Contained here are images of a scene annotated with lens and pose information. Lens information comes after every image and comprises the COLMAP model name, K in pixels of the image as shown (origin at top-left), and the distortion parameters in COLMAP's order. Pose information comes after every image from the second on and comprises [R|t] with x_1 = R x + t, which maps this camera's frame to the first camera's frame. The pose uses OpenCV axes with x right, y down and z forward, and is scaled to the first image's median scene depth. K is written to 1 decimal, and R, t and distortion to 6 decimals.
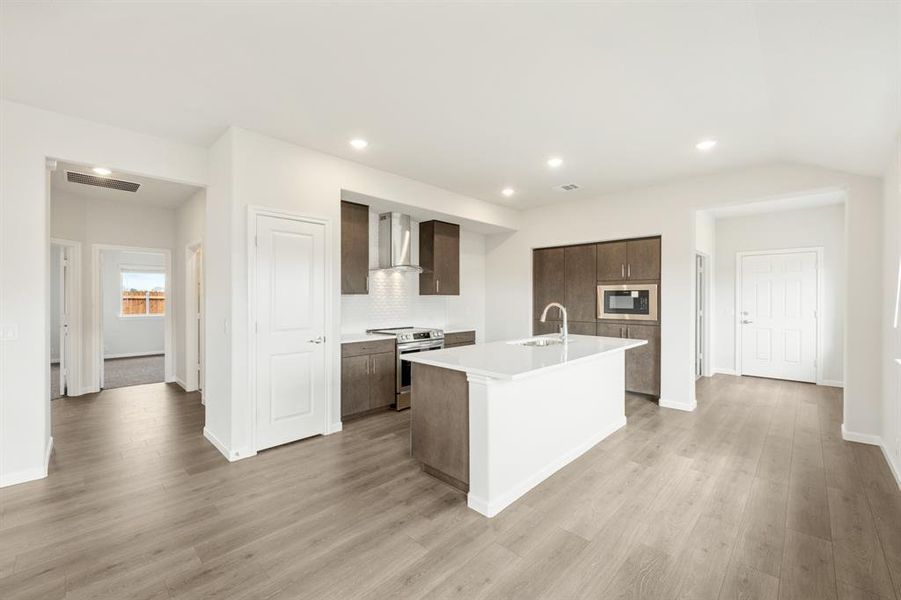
lens RADIAL K [[370.9, 0, 453.0], [0, 370.9, 295.1], [0, 0, 1]] dist [0.001253, 0.000242]
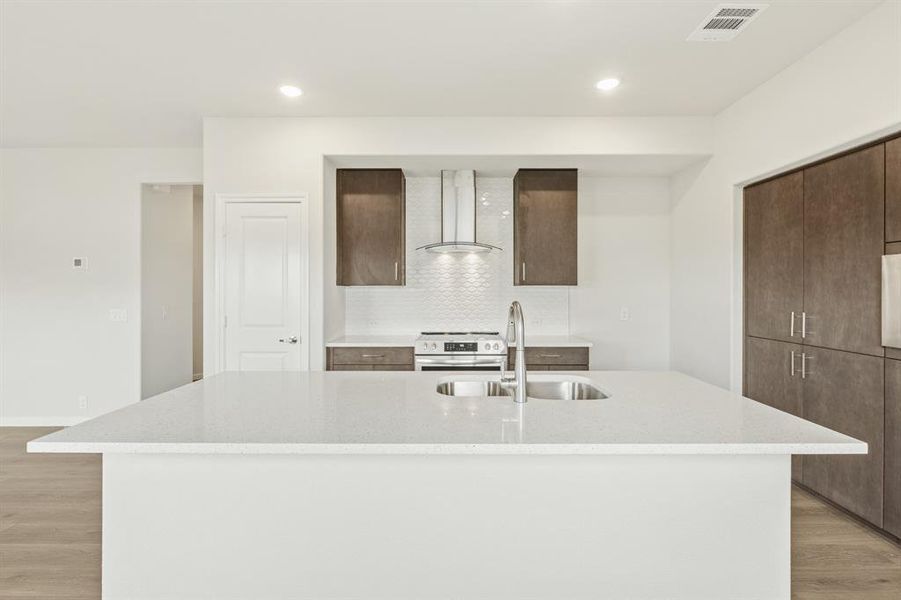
lens RADIAL K [[422.0, 0, 450.9], [0, 422.0, 289.9], [0, 0, 1]] dist [0.001549, 0.000513]
pose [[0.688092, 0.000562, -0.725623, 0.442278], [0.006795, 0.999951, 0.007218, 0.001433], [0.725591, -0.009897, 0.688055, 0.453752]]
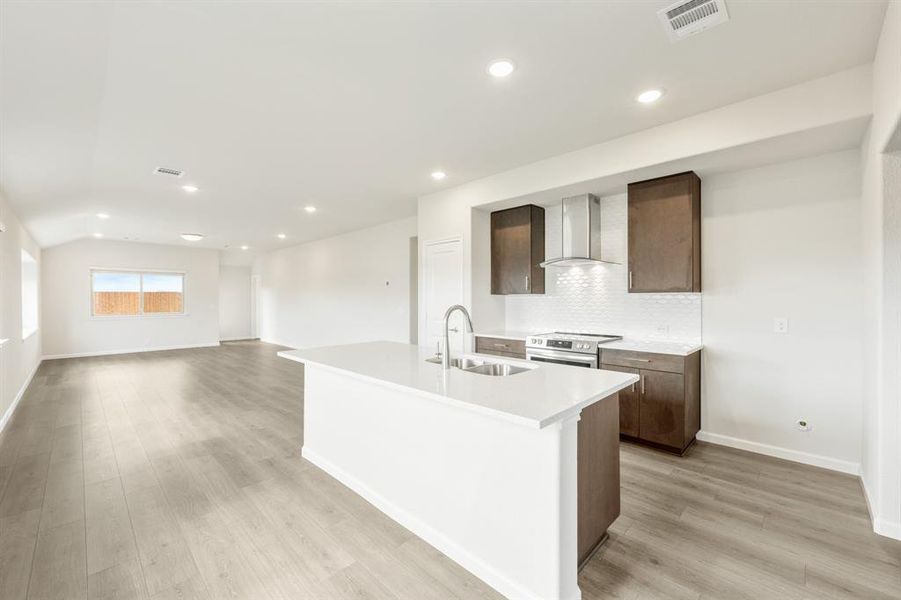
lens RADIAL K [[361.7, 0, 450.5], [0, 361.7, 300.0], [0, 0, 1]] dist [-0.001891, -0.000046]
pose [[-0.006778, 0.004724, -0.999966, 0.690479], [0.009897, 0.999940, 0.004657, 0.006968], [0.999928, -0.009865, -0.006824, 0.747412]]
